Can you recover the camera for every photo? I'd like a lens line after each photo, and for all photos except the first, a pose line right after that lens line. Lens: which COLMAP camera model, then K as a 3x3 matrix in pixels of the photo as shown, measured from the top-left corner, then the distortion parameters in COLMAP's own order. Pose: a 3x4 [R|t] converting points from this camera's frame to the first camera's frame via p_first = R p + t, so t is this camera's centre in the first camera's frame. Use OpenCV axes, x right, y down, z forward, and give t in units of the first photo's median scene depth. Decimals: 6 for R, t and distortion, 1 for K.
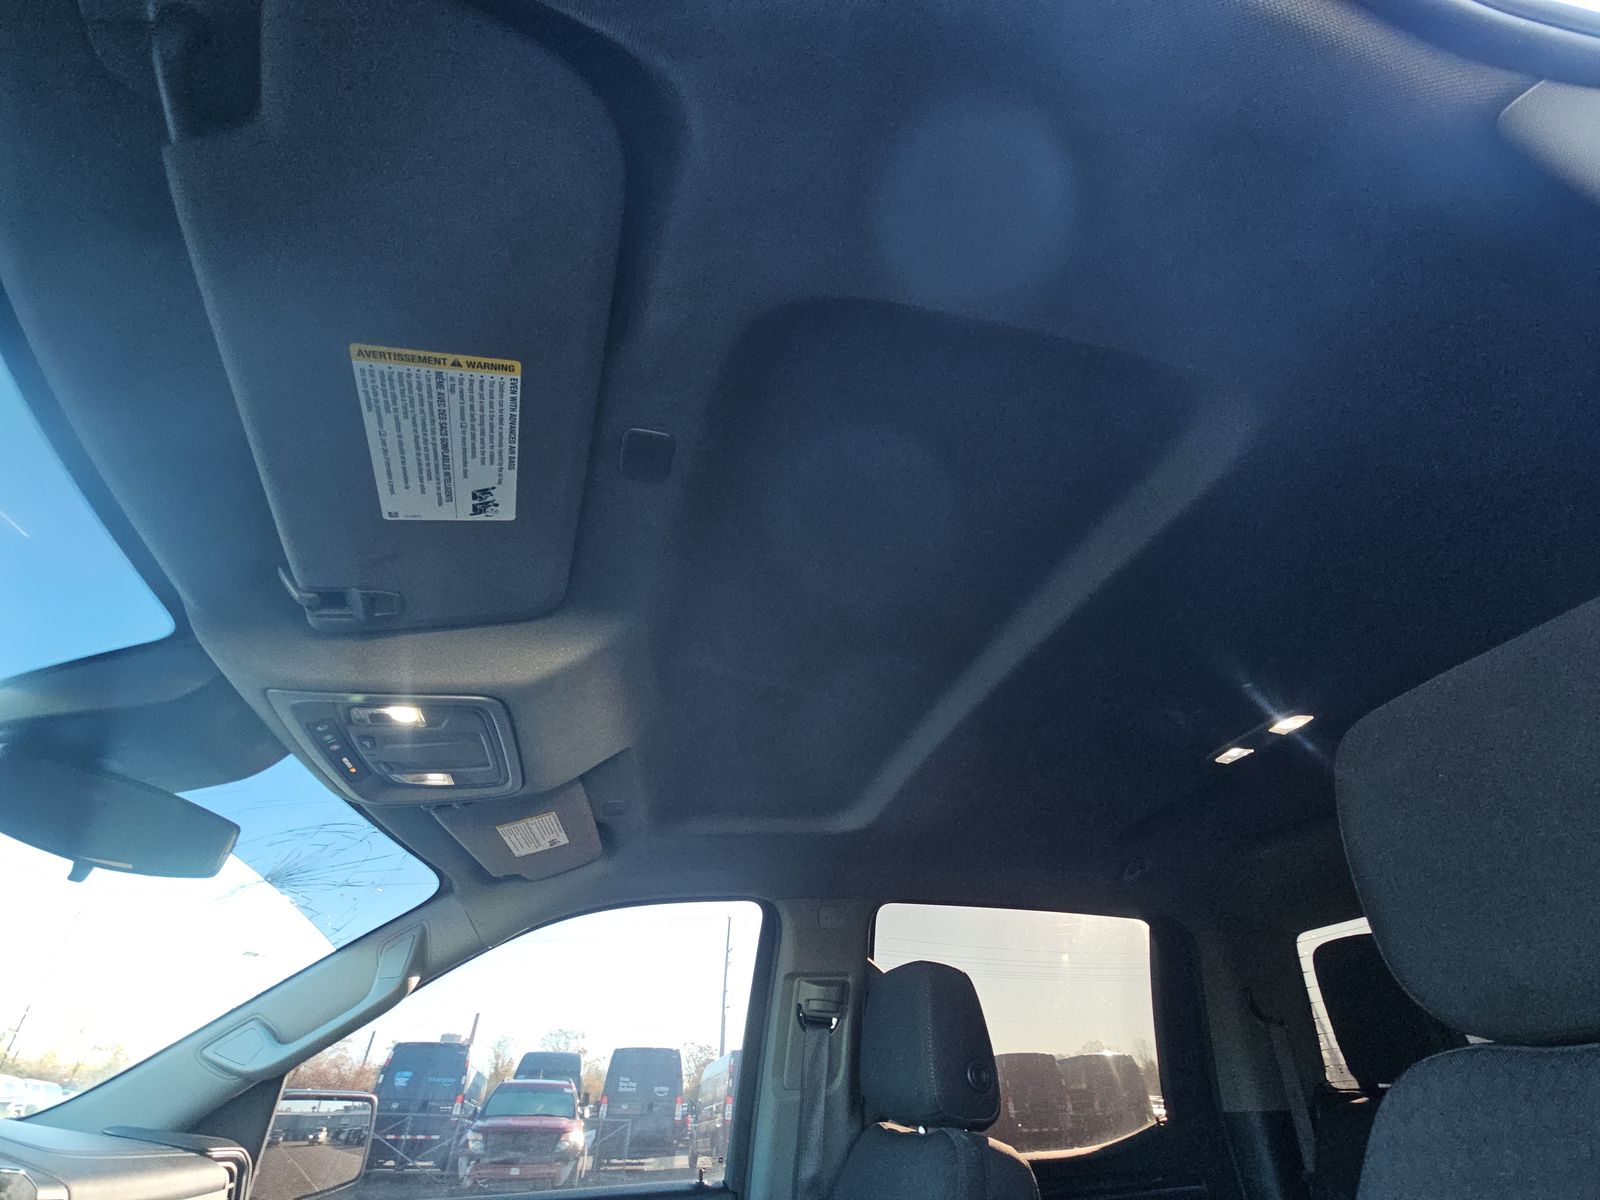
lens RADIAL K [[652.3, 0, 794.3], [0, 652.3, 605.3], [0, 0, 1]] dist [0.000762, -0.001178]
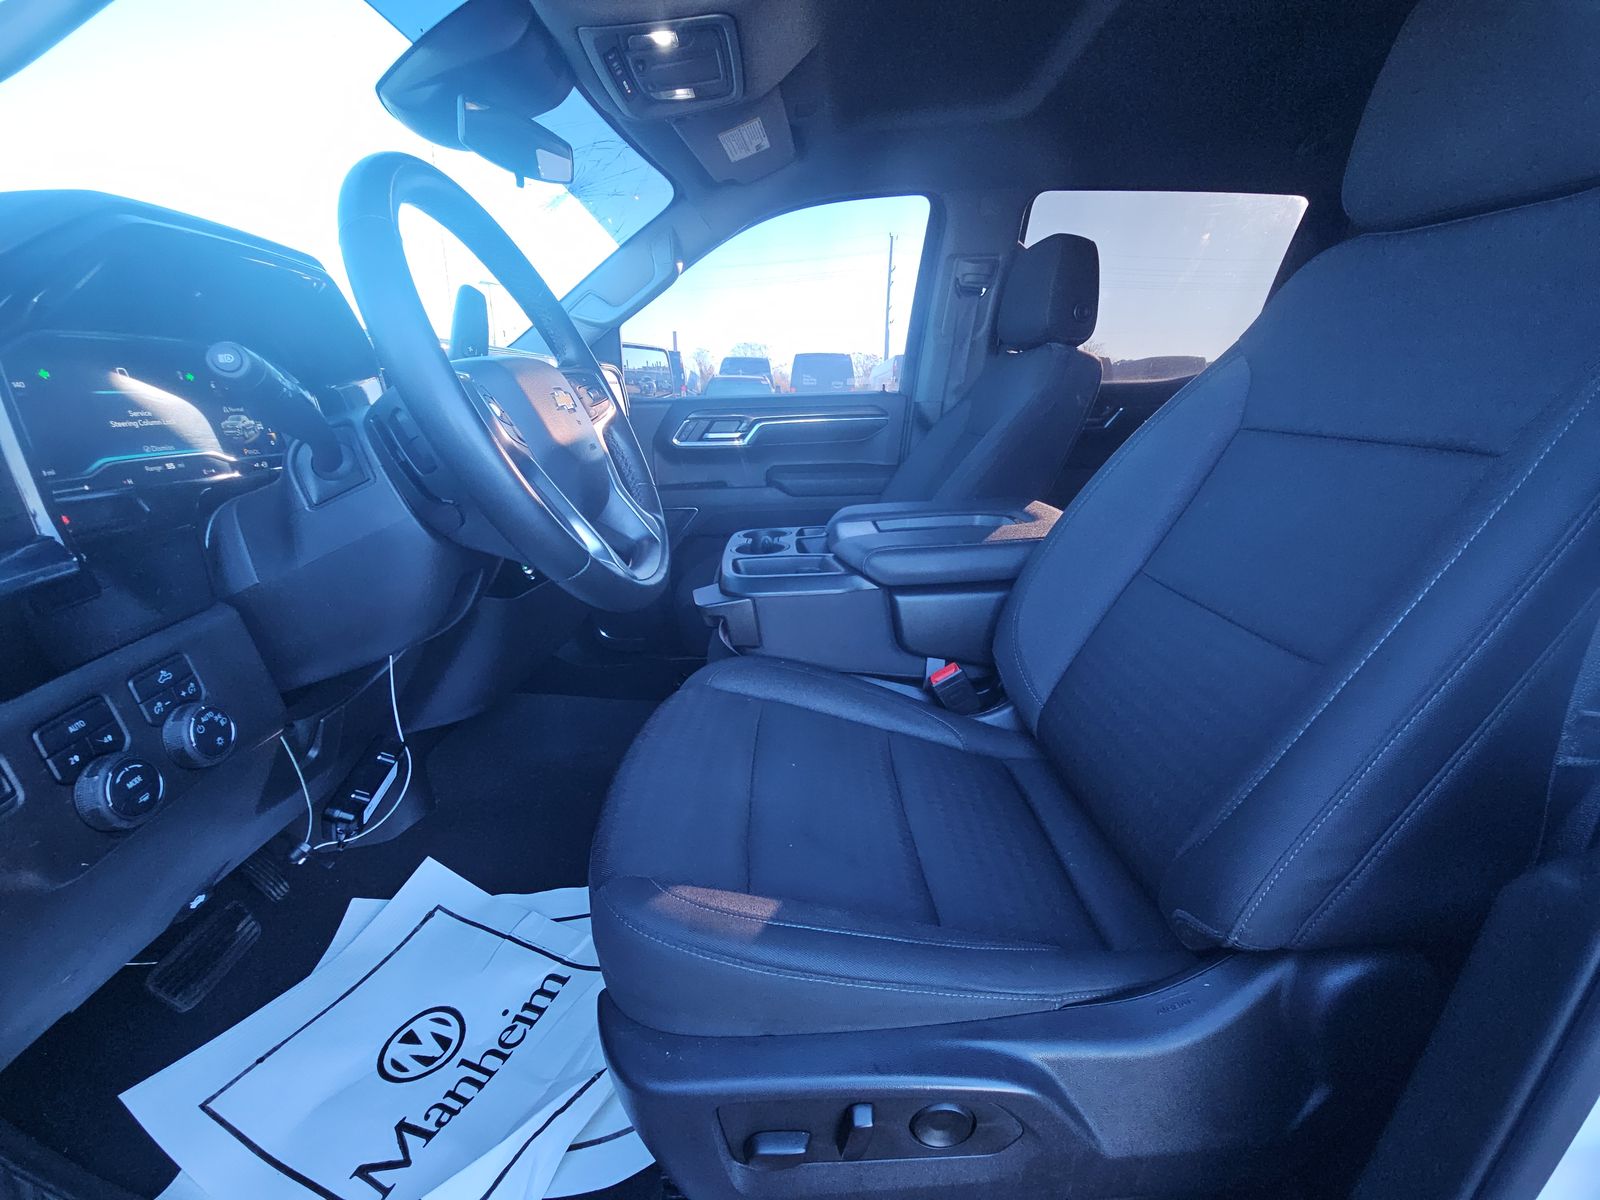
lens RADIAL K [[652.3, 0, 794.3], [0, 652.3, 605.3], [0, 0, 1]] dist [0.000762, -0.001178]
pose [[0.975462, 0.074055, -0.207340, 0.009953], [0.127339, 0.578478, 0.805697, -0.105218], [0.179608, -0.812329, 0.554853, -0.329242]]
